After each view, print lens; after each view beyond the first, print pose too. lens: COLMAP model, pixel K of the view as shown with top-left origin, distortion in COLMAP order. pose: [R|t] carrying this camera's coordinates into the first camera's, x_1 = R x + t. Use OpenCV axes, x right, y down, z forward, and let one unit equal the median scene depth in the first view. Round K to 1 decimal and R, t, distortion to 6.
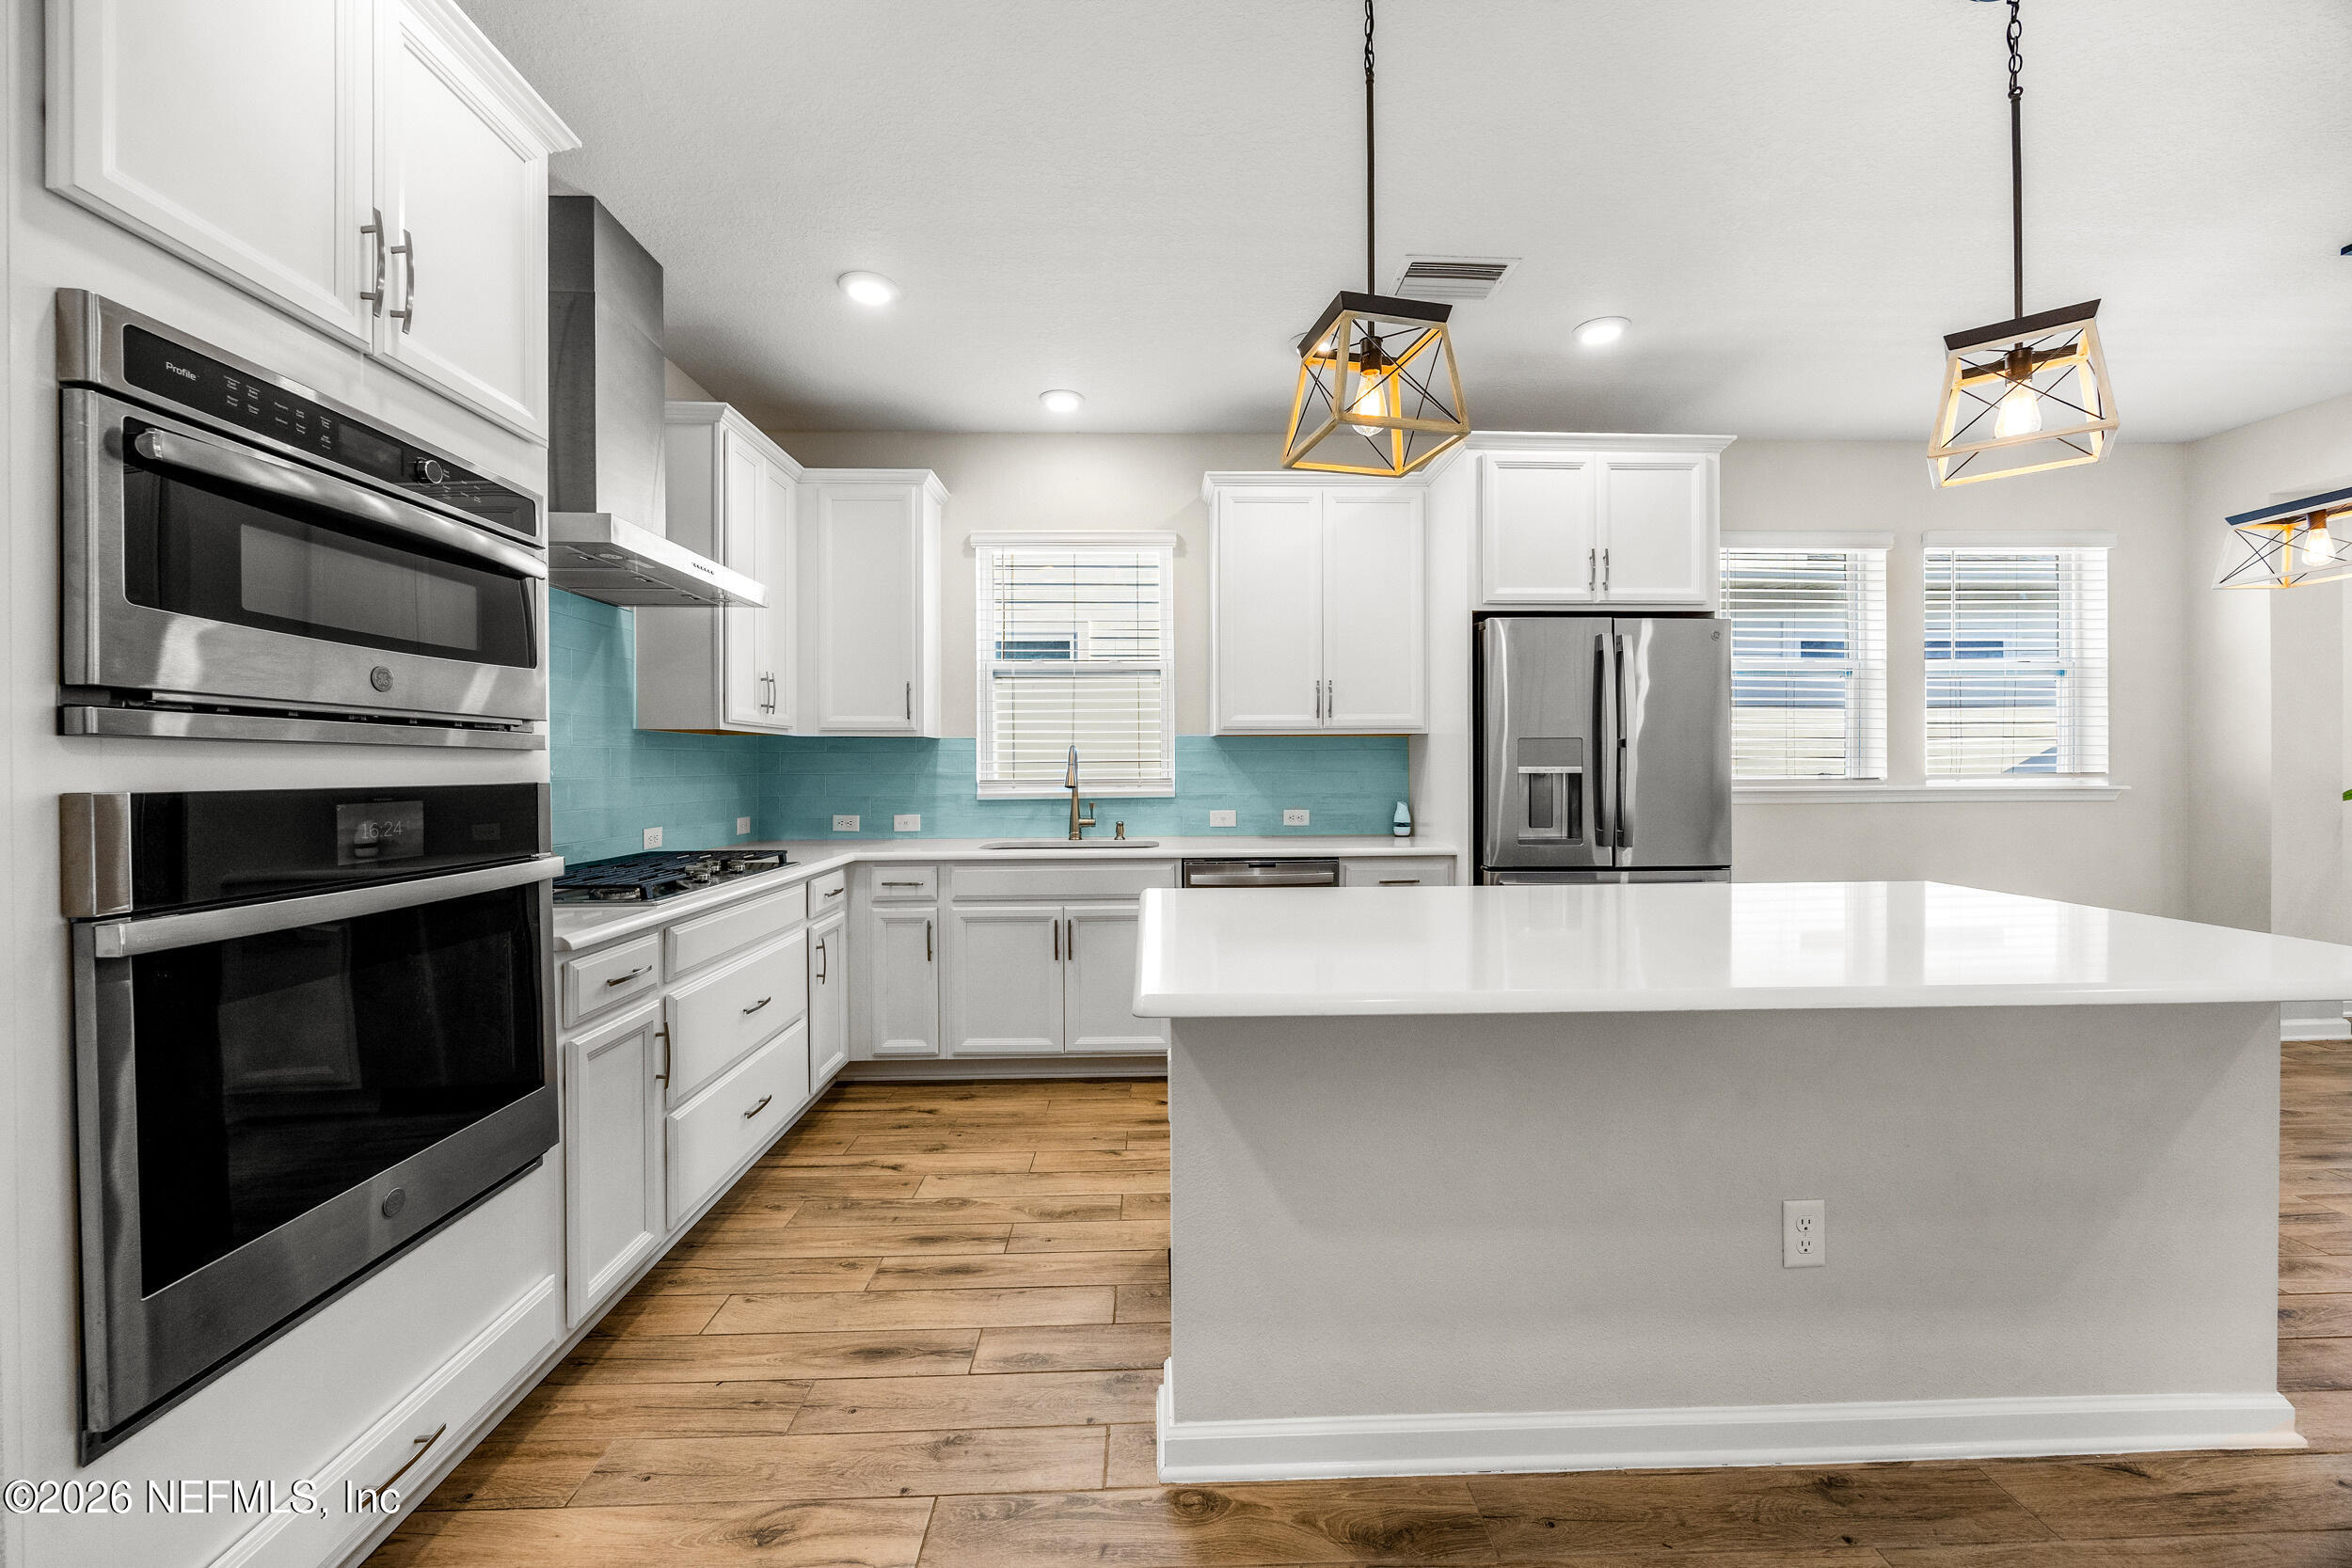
lens RADIAL K [[894.7, 0, 1186.4], [0, 894.7, 777.9], [0, 0, 1]] dist [-0.001145, -0.000064]
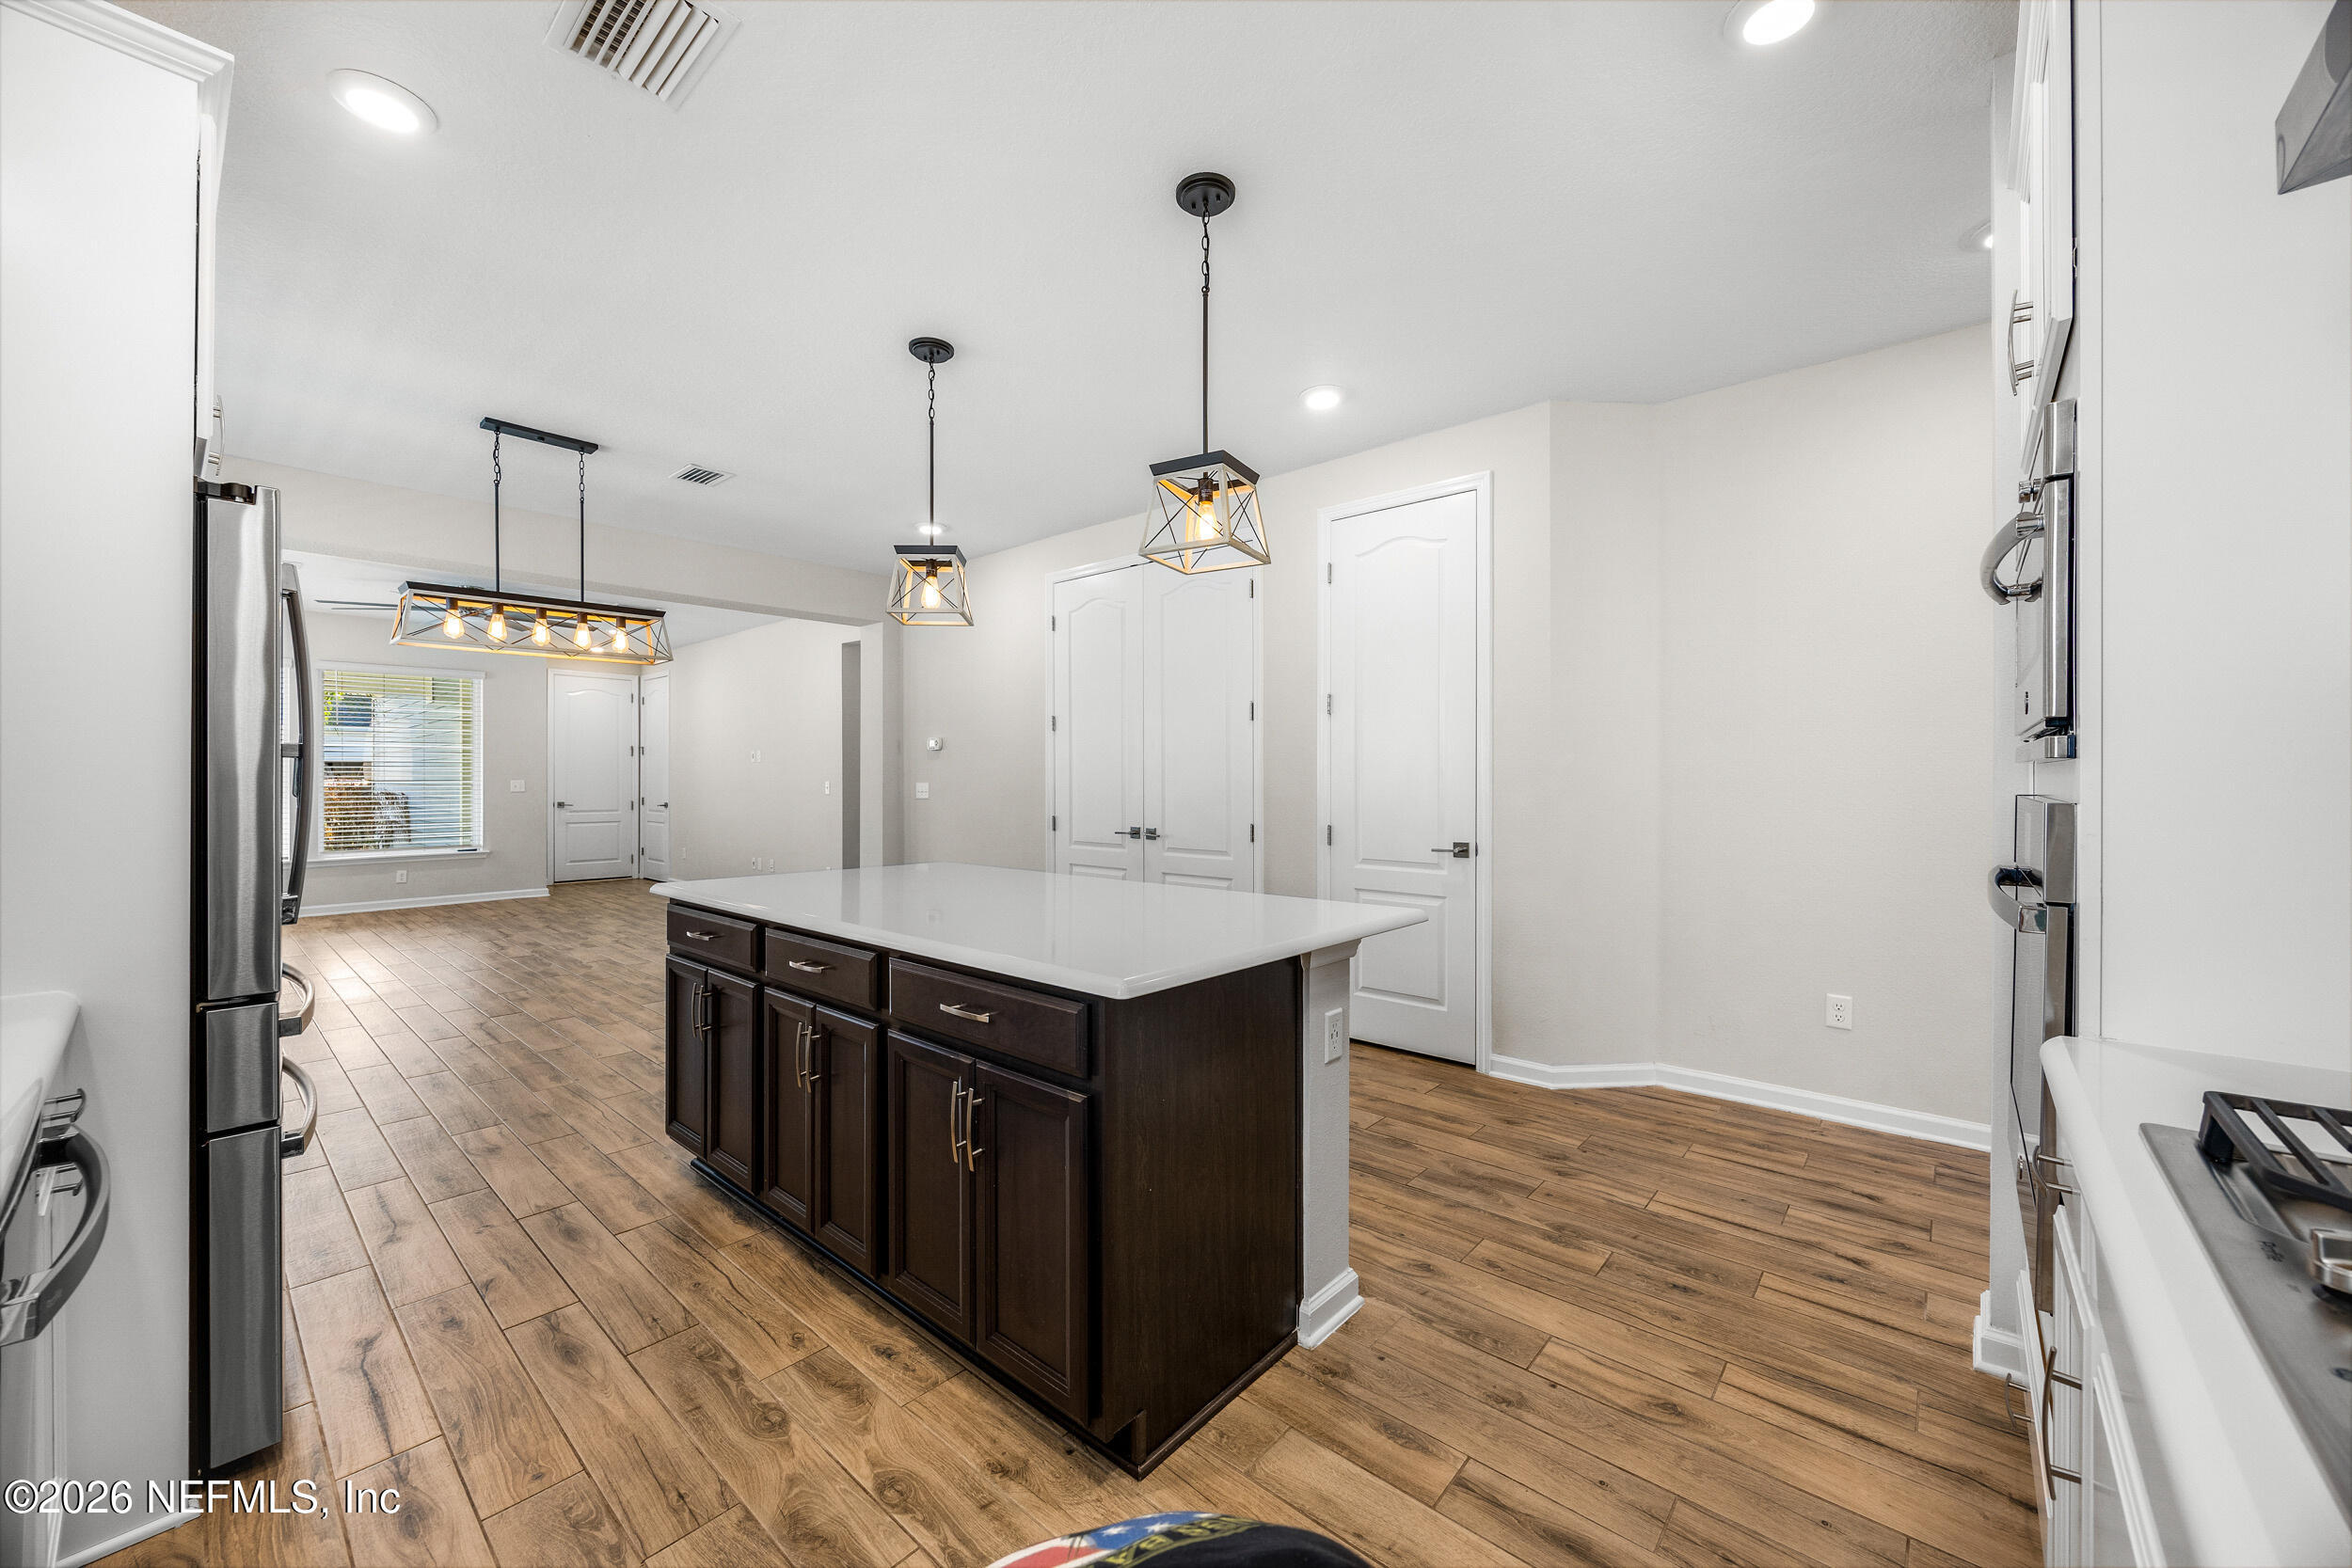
lens RADIAL K [[894.7, 0, 1186.4], [0, 894.7, 777.9], [0, 0, 1]] dist [-0.001145, -0.000064]
pose [[-0.730666, 0.011901, 0.682631, -0.723486], [0.012508, 0.999914, -0.004044, -0.013516], [-0.682620, 0.005583, -0.730752, 2.035762]]
